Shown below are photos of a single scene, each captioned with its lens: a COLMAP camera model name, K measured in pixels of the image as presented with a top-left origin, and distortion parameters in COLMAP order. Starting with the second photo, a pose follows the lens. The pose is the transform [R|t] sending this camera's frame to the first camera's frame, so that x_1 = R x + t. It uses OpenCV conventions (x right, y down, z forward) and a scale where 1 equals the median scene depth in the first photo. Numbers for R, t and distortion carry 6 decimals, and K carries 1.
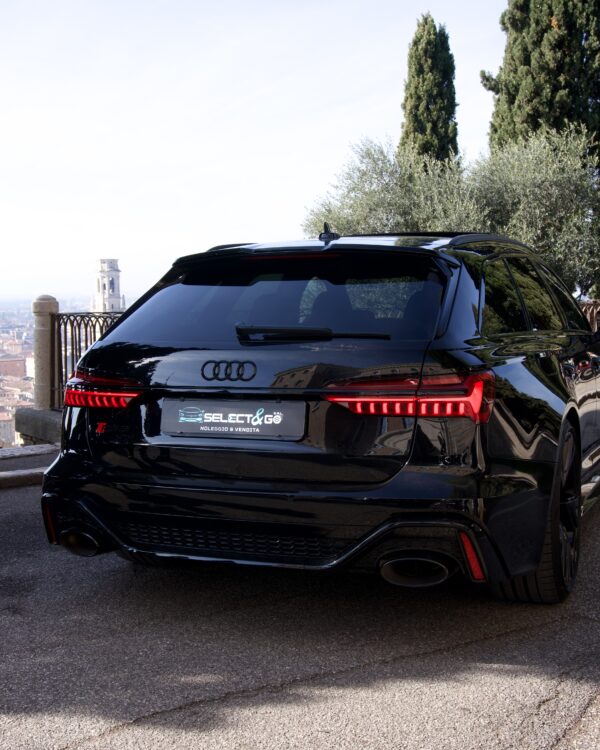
lens RADIAL K [[1239.4, 0, 291.0], [0, 1239.4, 378.9], [0, 0, 1]] dist [0.022772, 0.000000]
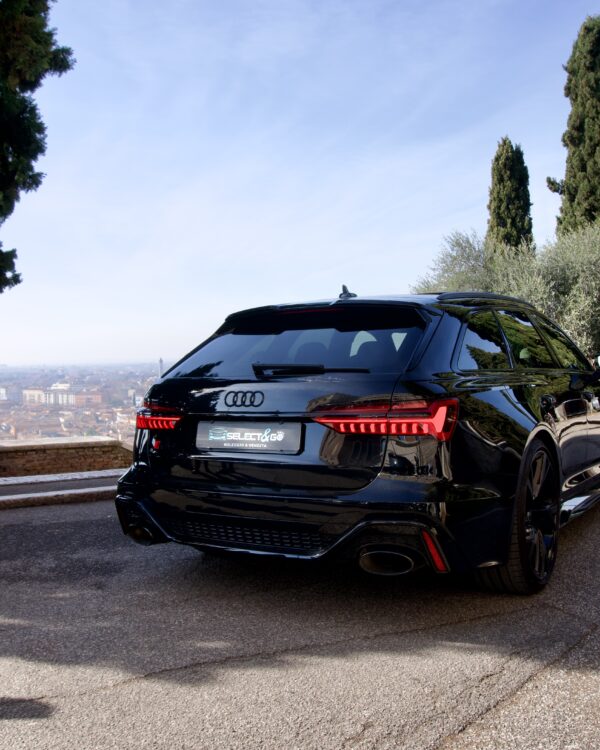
lens RADIAL K [[934.1, 0, 266.1], [0, 934.1, 330.0], [0, 0, 1]] dist [-0.023695, 0.000000]
pose [[0.983252, -0.018176, -0.181344, 0.133577], [0.000308, 0.995179, -0.098073, 0.015481], [0.182253, 0.096374, 0.978517, 0.052556]]
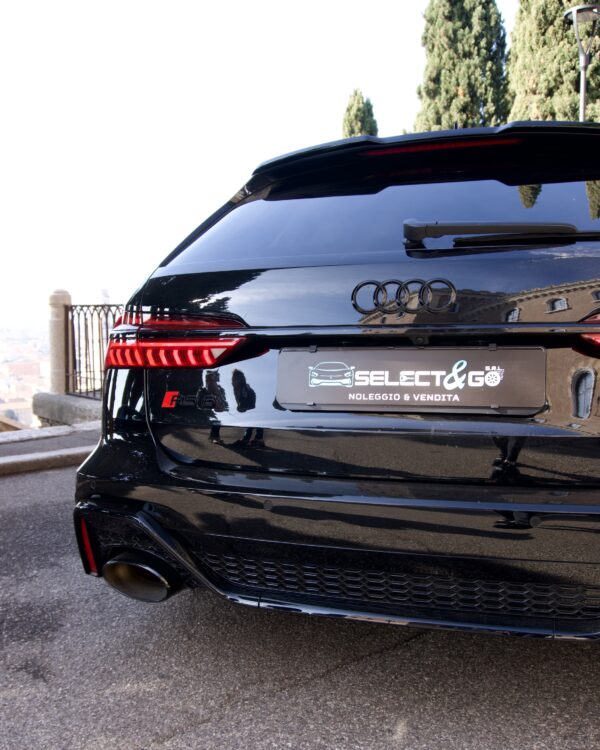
lens RADIAL K [[826.0, 0, 284.4], [0, 826.0, 408.3], [0, 0, 1]] dist [-0.029857, 0.000000]
pose [[0.996971, -0.008629, 0.077297, -0.123256], [0.006059, 0.999423, 0.033428, 0.029485], [-0.077541, -0.032858, 0.996448, 0.559276]]
